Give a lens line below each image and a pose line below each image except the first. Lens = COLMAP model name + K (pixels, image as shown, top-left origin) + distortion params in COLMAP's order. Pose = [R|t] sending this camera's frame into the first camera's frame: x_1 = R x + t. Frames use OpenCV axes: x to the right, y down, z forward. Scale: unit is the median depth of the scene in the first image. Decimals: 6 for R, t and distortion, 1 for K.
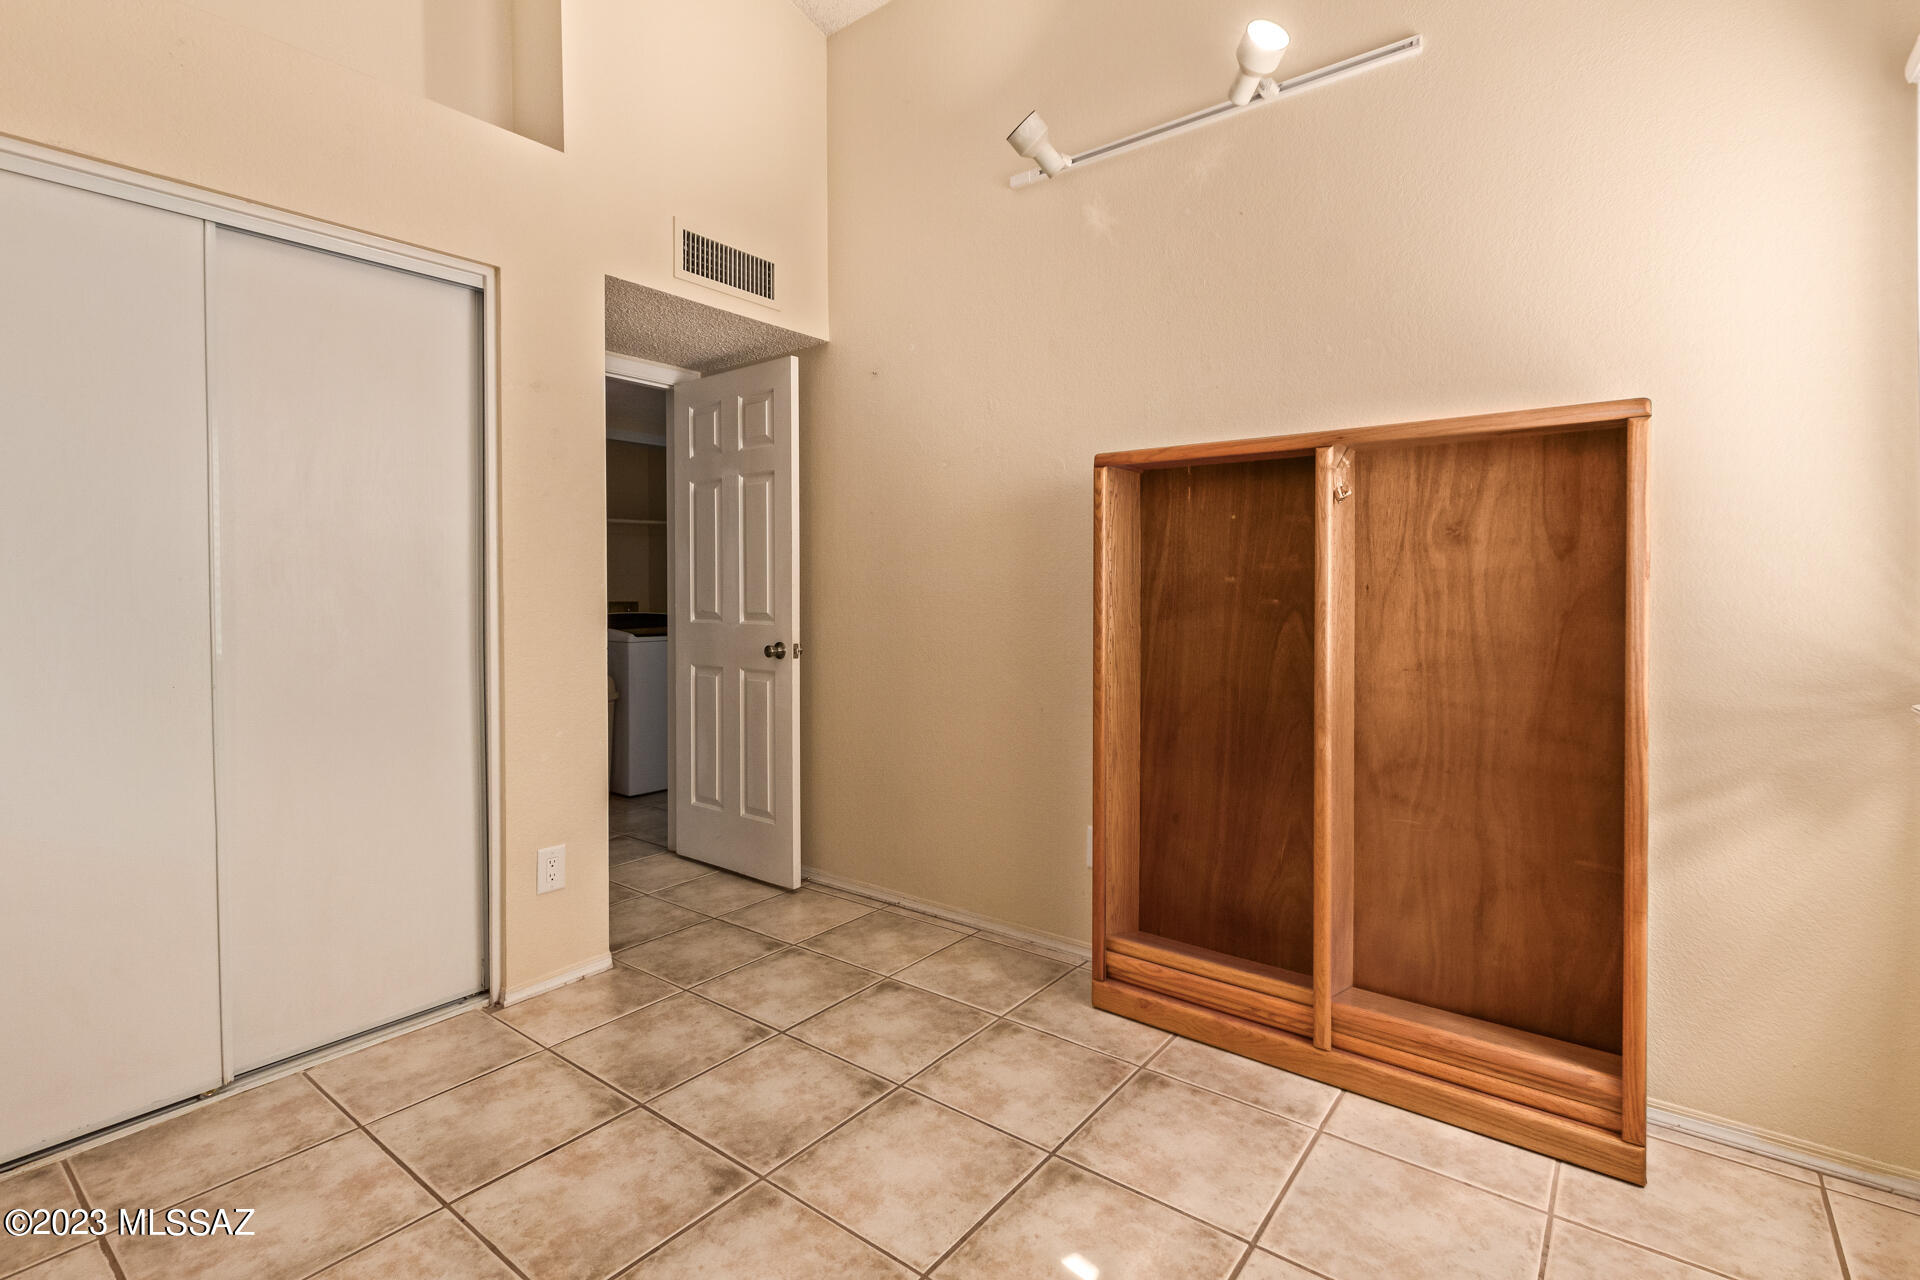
lens RADIAL K [[891.9, 0, 960.2], [0, 891.9, 596.5], [0, 0, 1]] dist [0.008071, -0.003700]
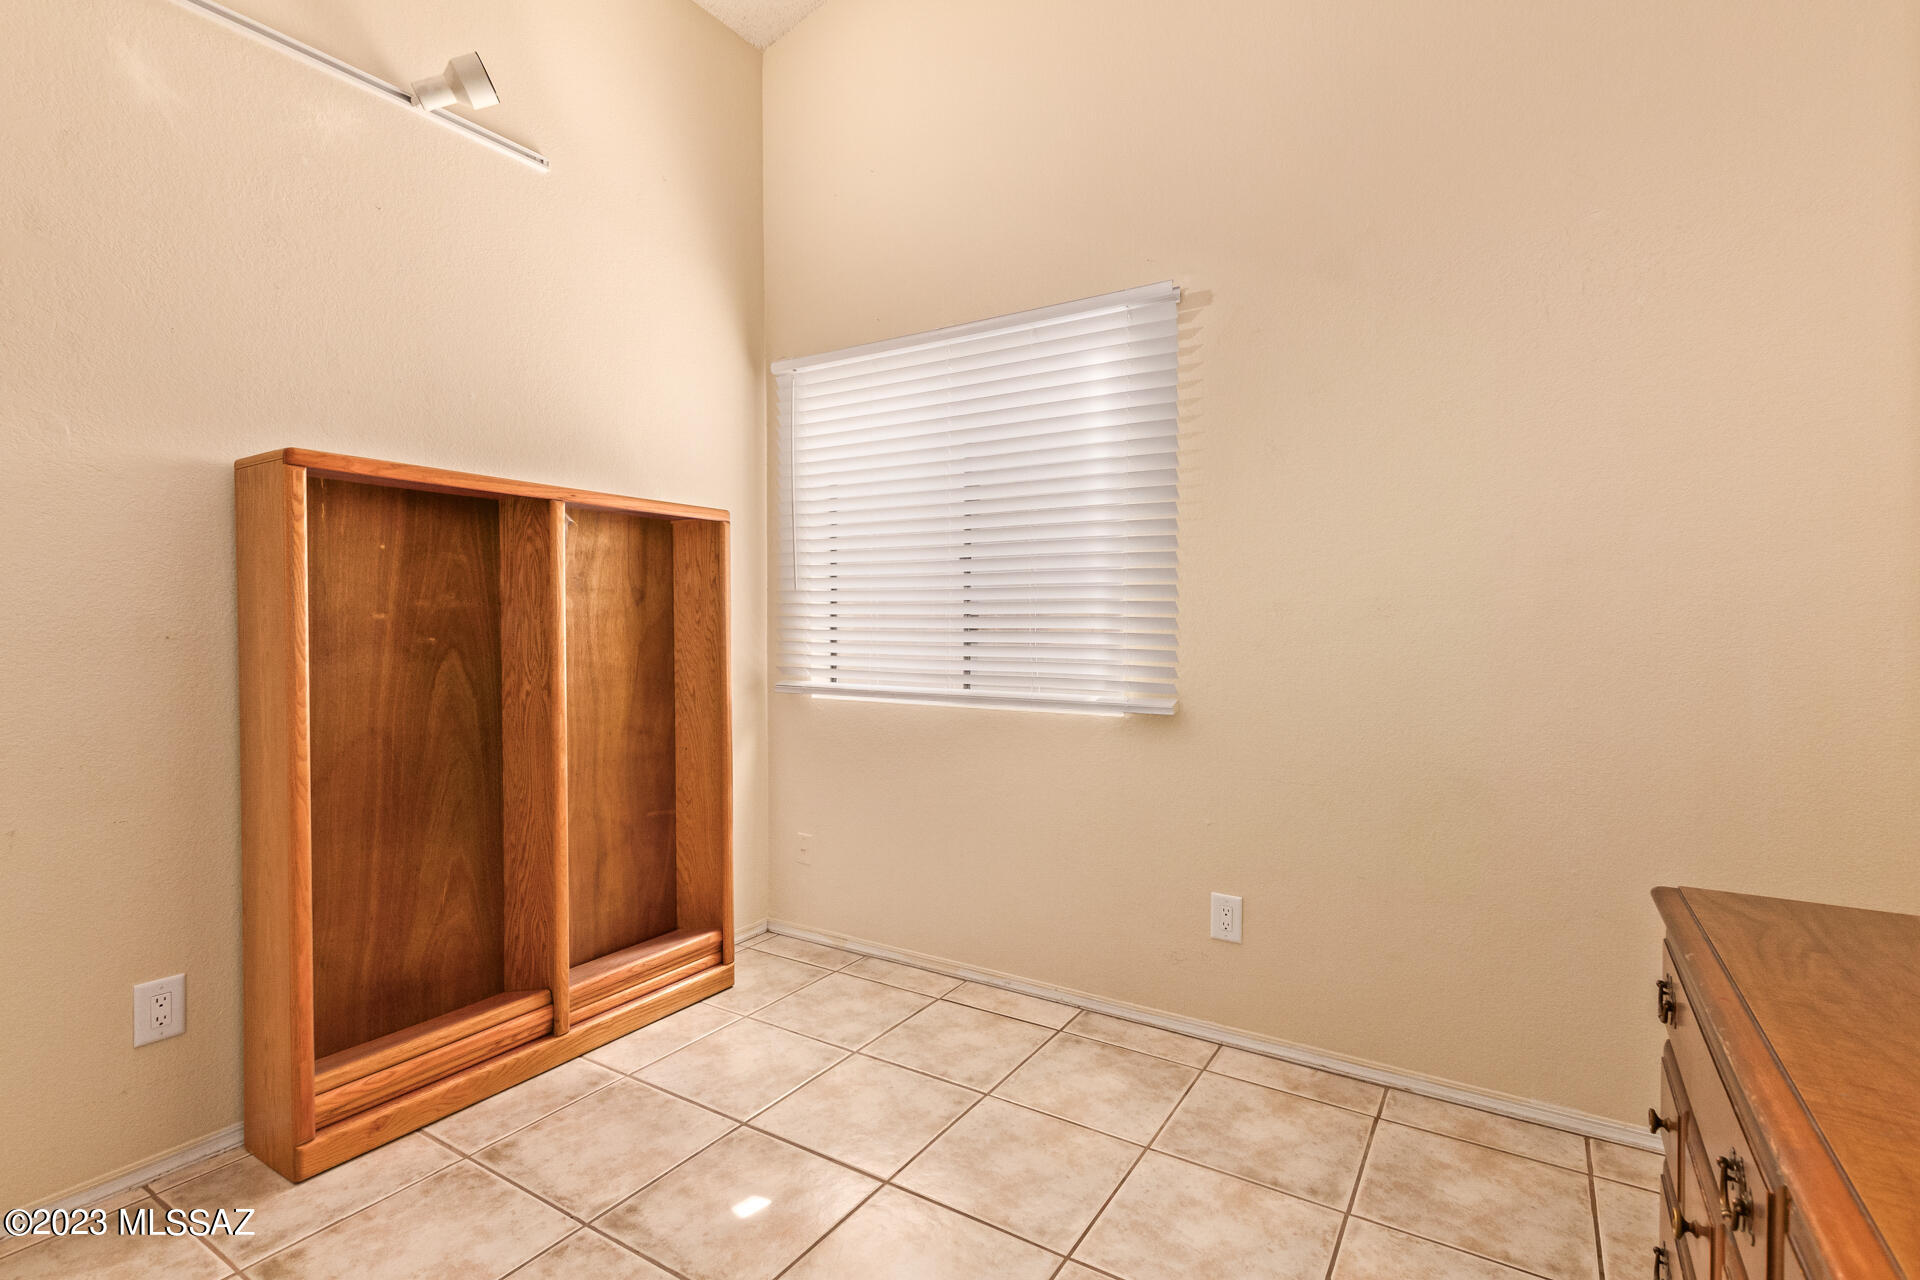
lens RADIAL K [[891.9, 0, 956.7], [0, 891.9, 633.3], [0, 0, 1]] dist [0.008071, -0.003700]
pose [[-0.086492, -0.012467, 0.996175, -0.747637], [0.007175, 0.999888, 0.013136, -0.011561], [-0.996227, 0.008283, -0.086393, 0.590220]]
